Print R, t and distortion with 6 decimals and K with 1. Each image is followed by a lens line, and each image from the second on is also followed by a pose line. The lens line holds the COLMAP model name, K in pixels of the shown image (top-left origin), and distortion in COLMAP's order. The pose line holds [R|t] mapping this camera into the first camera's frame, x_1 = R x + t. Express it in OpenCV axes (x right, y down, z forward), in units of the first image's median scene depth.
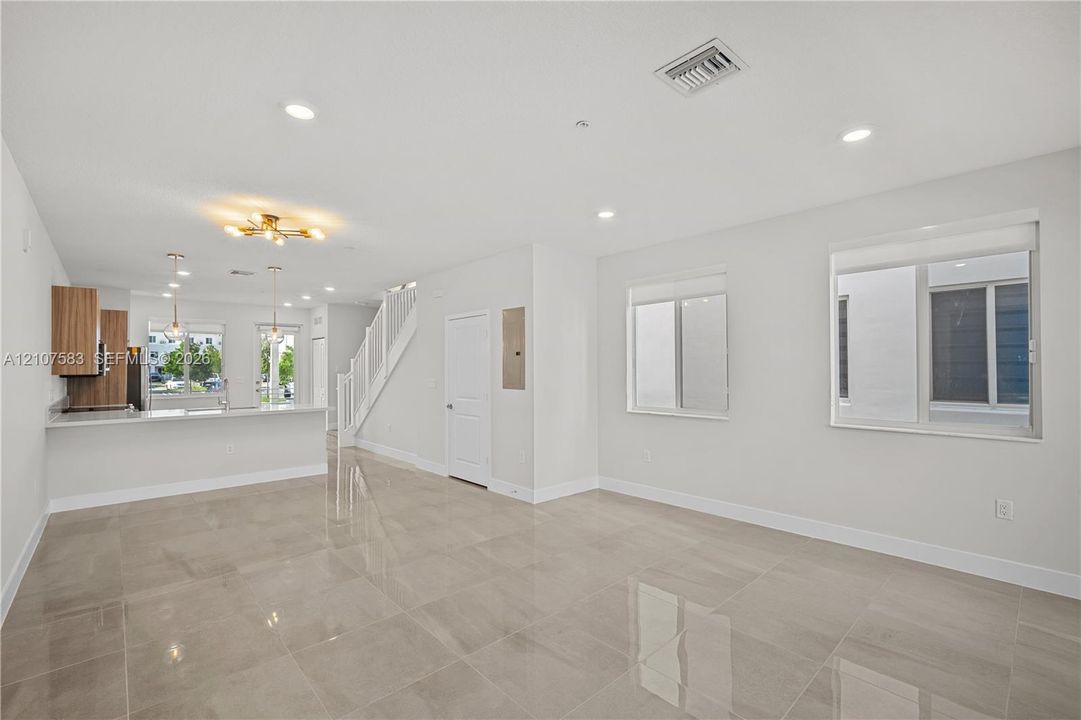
lens RADIAL K [[473.2, 0, 540.5], [0, 473.2, 360.0], [0, 0, 1]] dist [-0.000479, 0.000057]
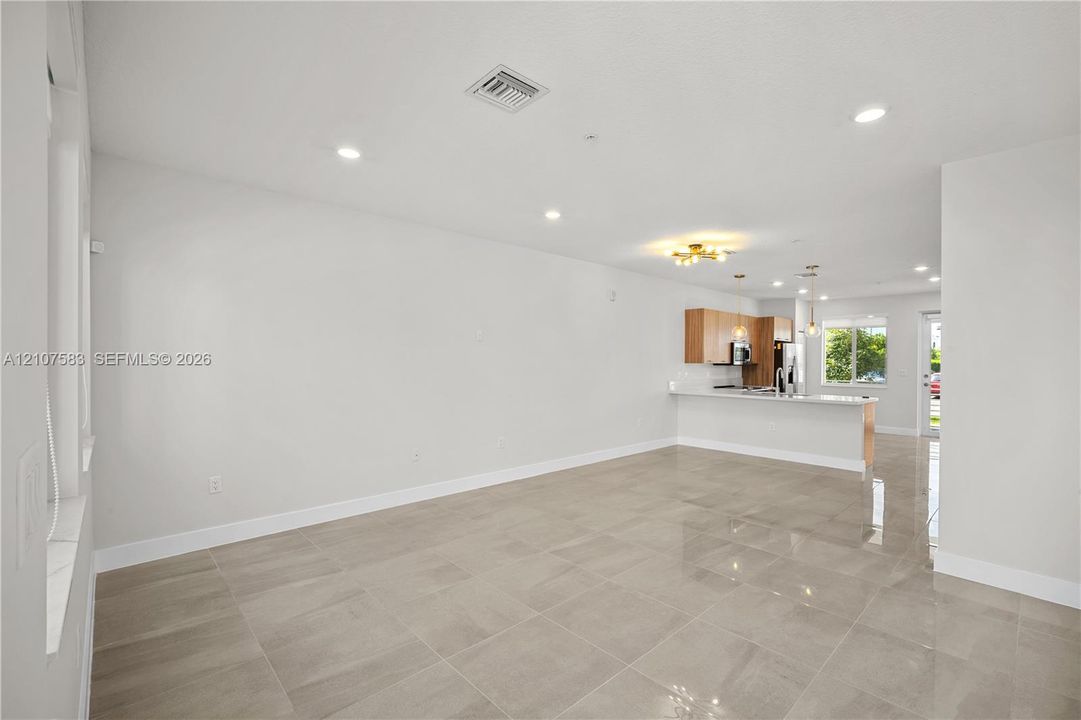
lens RADIAL K [[473.2, 0, 540.5], [0, 473.2, 360.0], [0, 0, 1]] dist [-0.000479, 0.000057]
pose [[0.004299, 0.004685, -0.999980, 0.726048], [0.011622, 0.999921, 0.004735, 0.007278], [0.999923, -0.011642, 0.004244, 0.534269]]
